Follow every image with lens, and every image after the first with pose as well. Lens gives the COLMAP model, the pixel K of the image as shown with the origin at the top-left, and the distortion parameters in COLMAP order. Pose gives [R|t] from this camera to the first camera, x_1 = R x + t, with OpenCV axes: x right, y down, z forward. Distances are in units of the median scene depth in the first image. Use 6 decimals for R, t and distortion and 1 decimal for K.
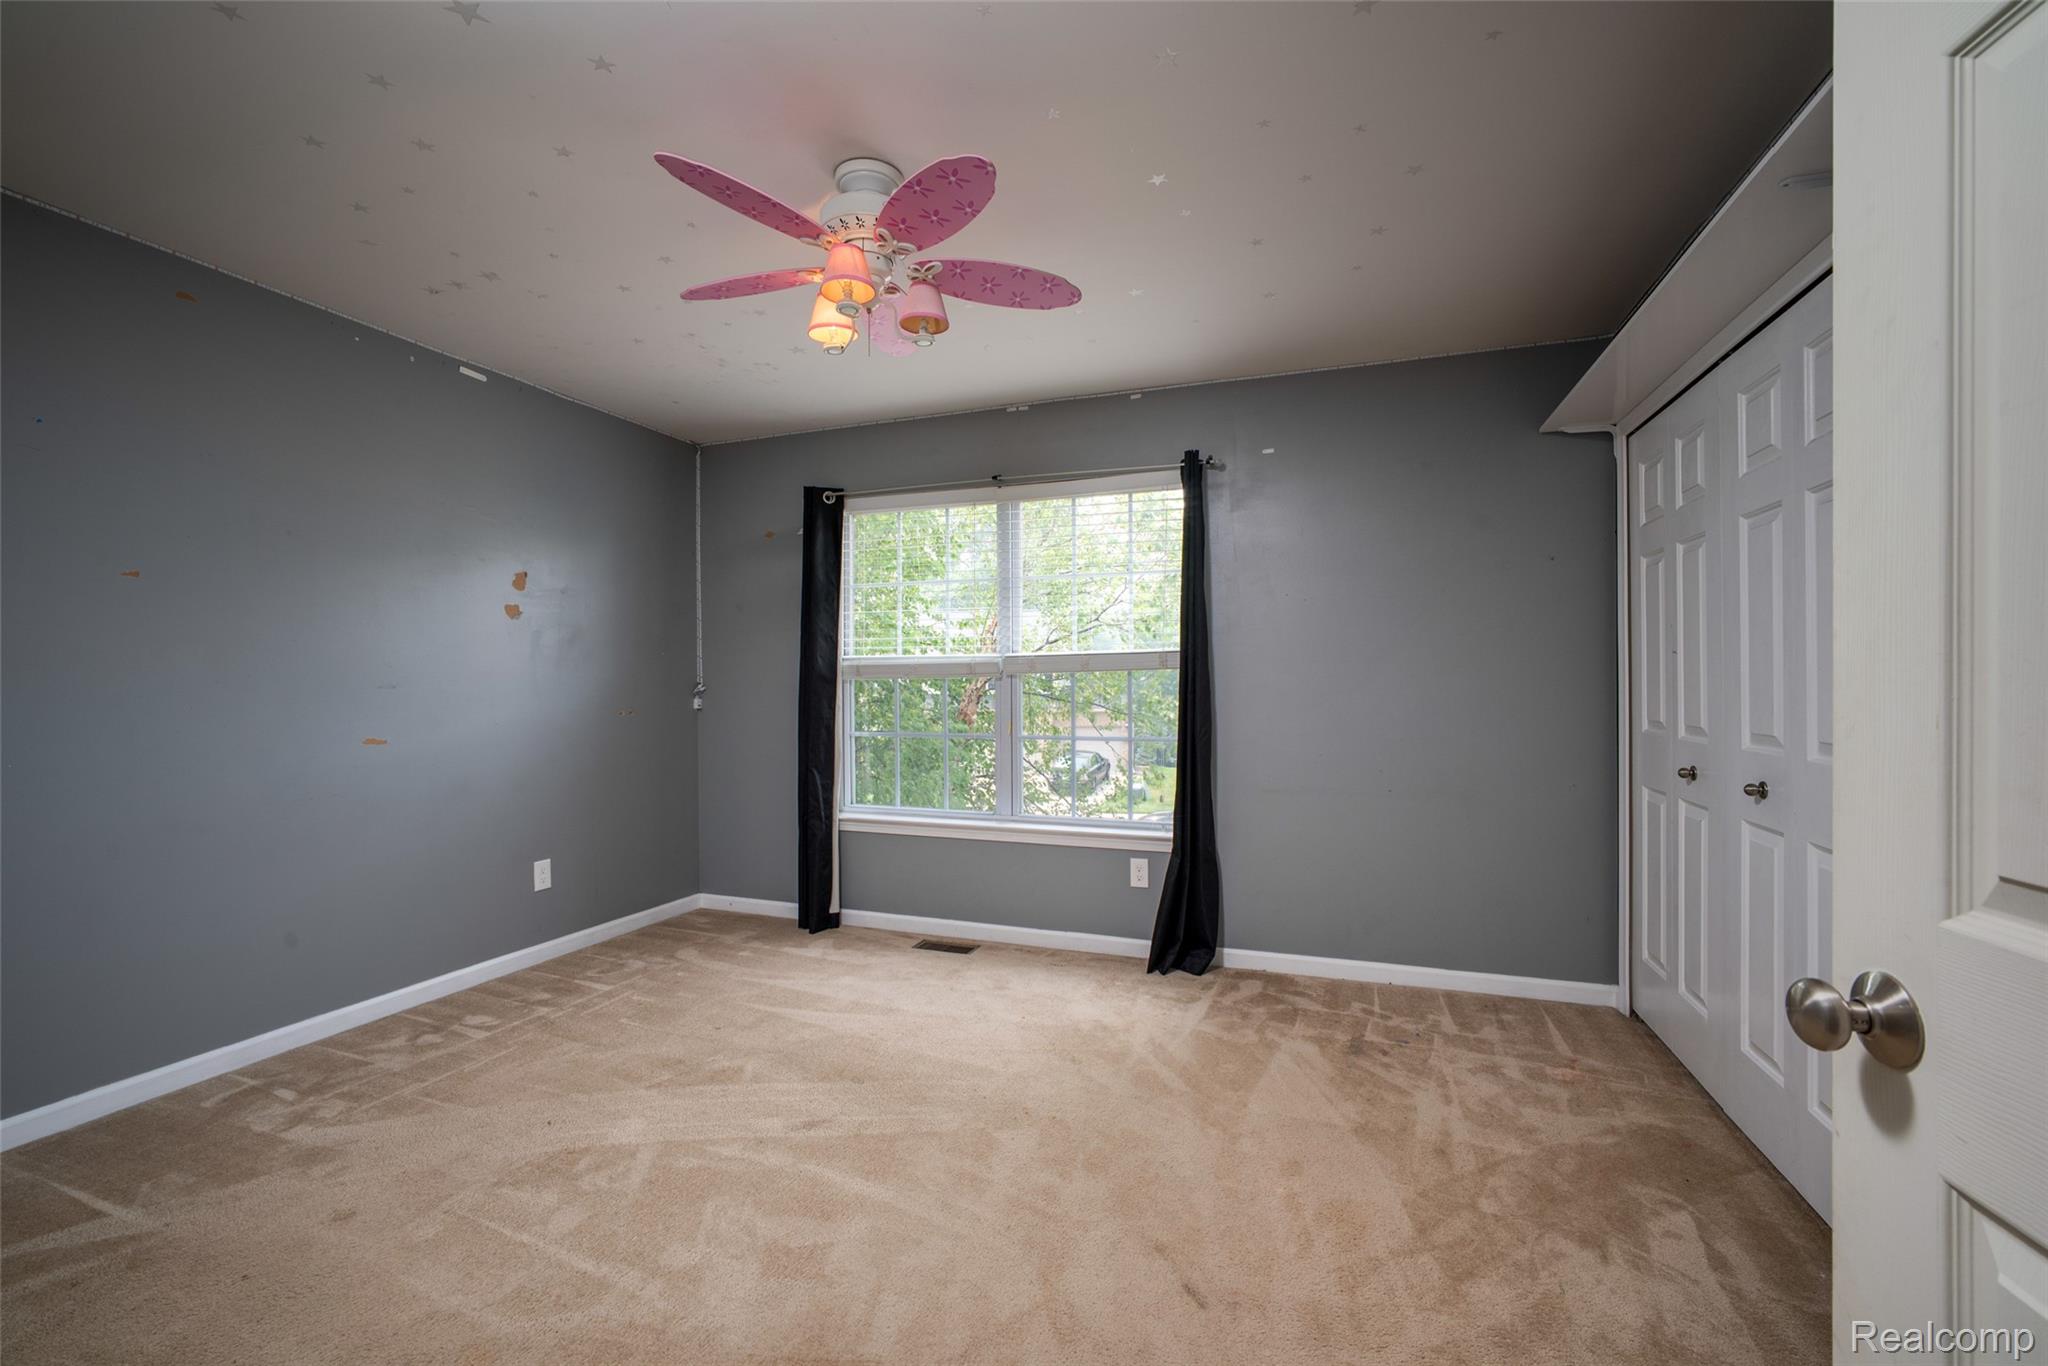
lens RADIAL K [[861.8, 0, 1026.2], [0, 861.8, 688.3], [0, 0, 1]] dist [-0.025742, 0.008785]
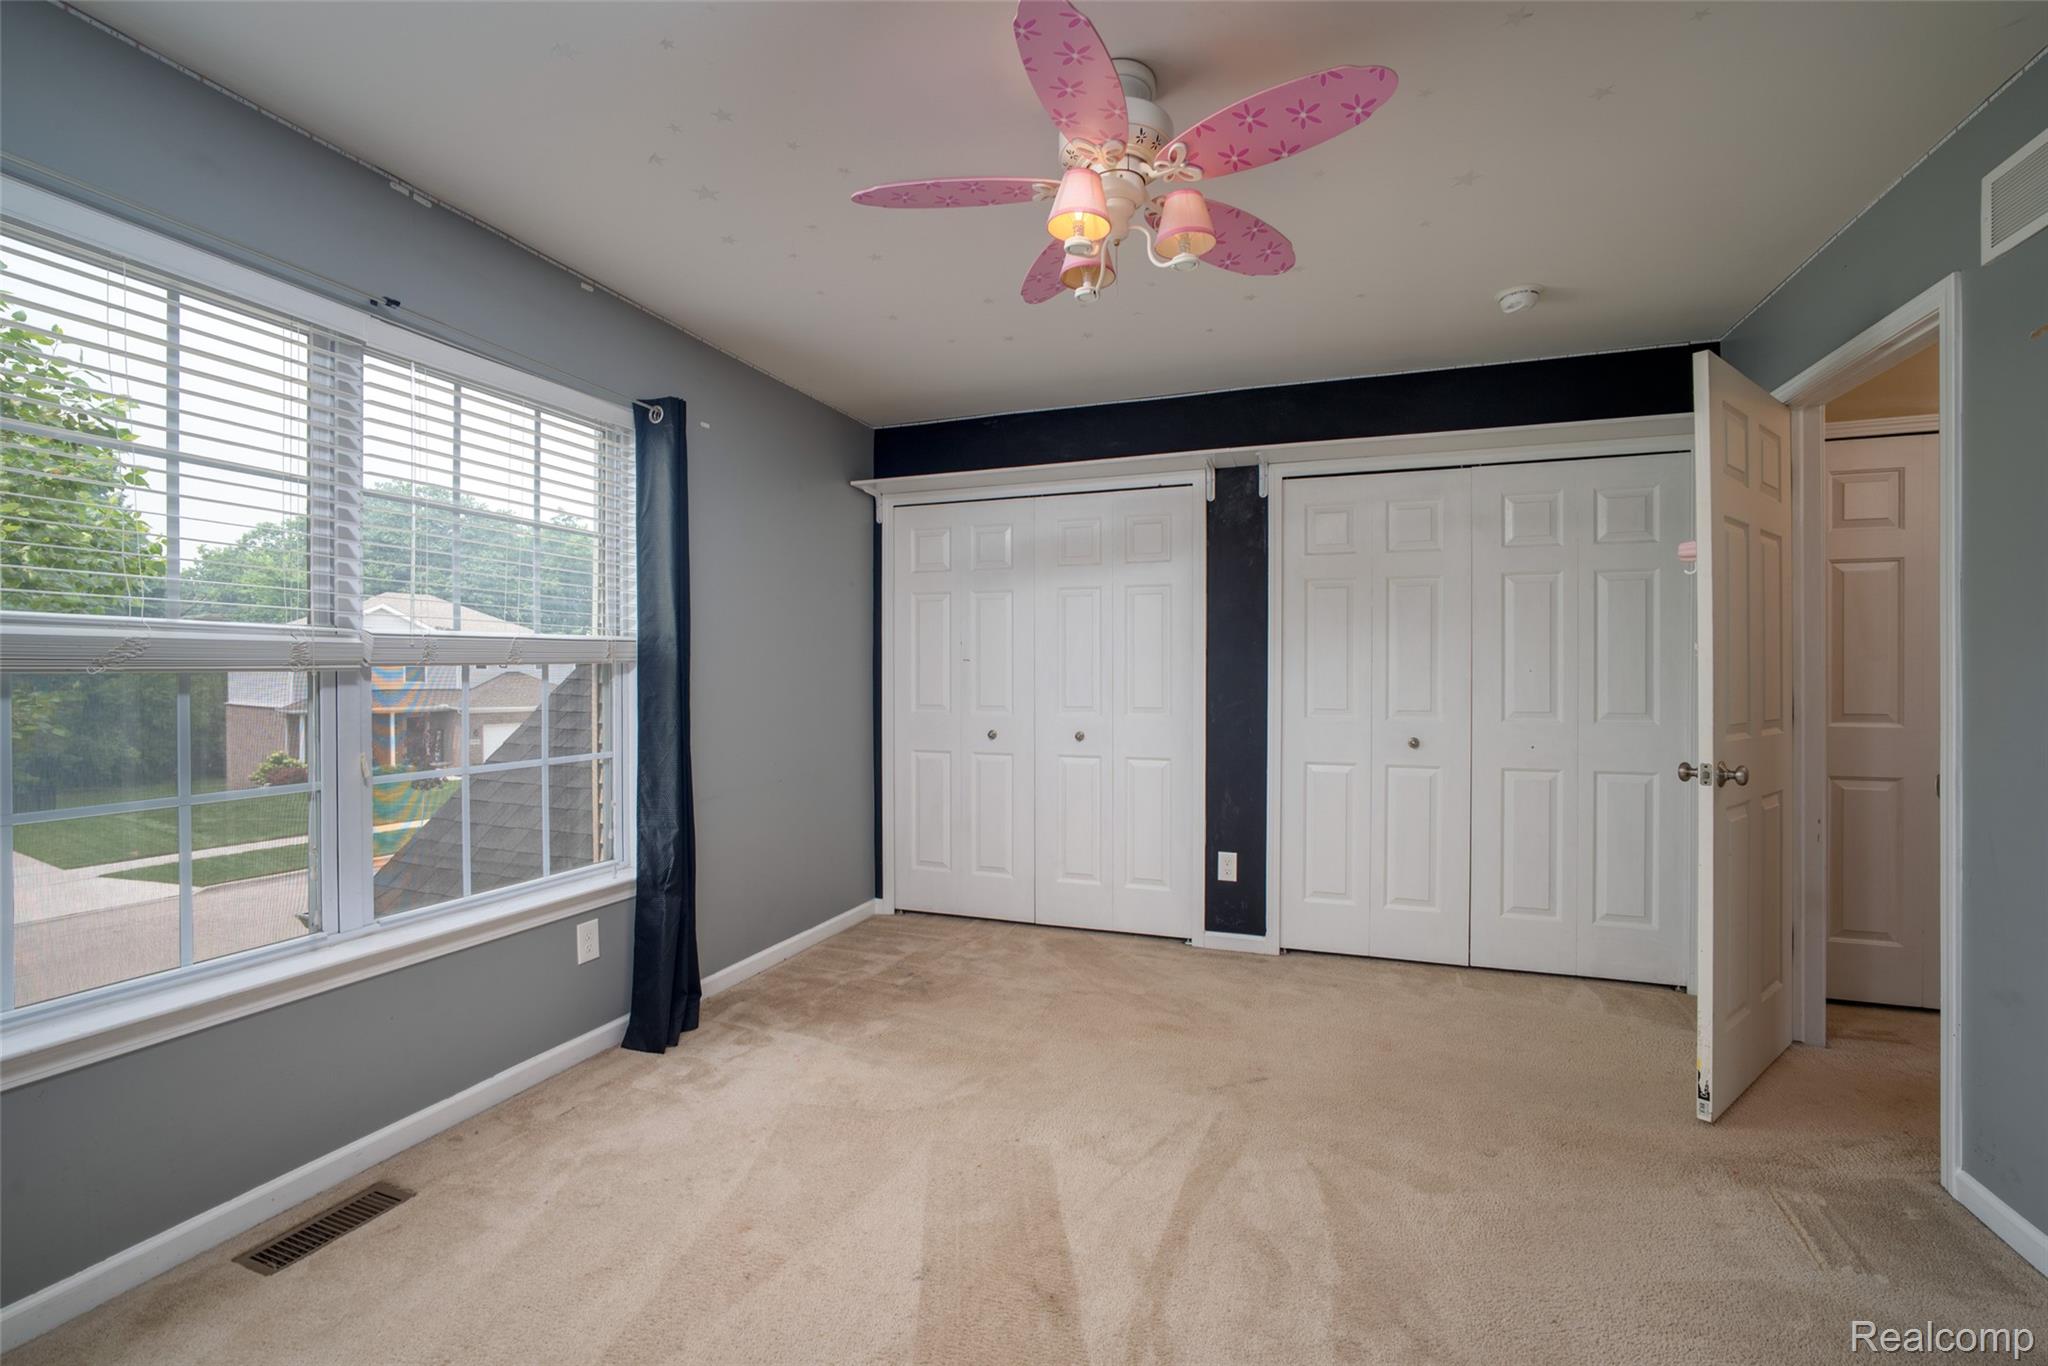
lens RADIAL K [[861.8, 0, 1035.5], [0, 861.8, 680.6], [0, 0, 1]] dist [-0.025742, 0.008785]
pose [[0.002025, -0.003092, 0.999993, -0.688198], [0.009352, 0.999952, 0.003073, -0.005780], [-0.999954, 0.009345, 0.002054, 0.718411]]
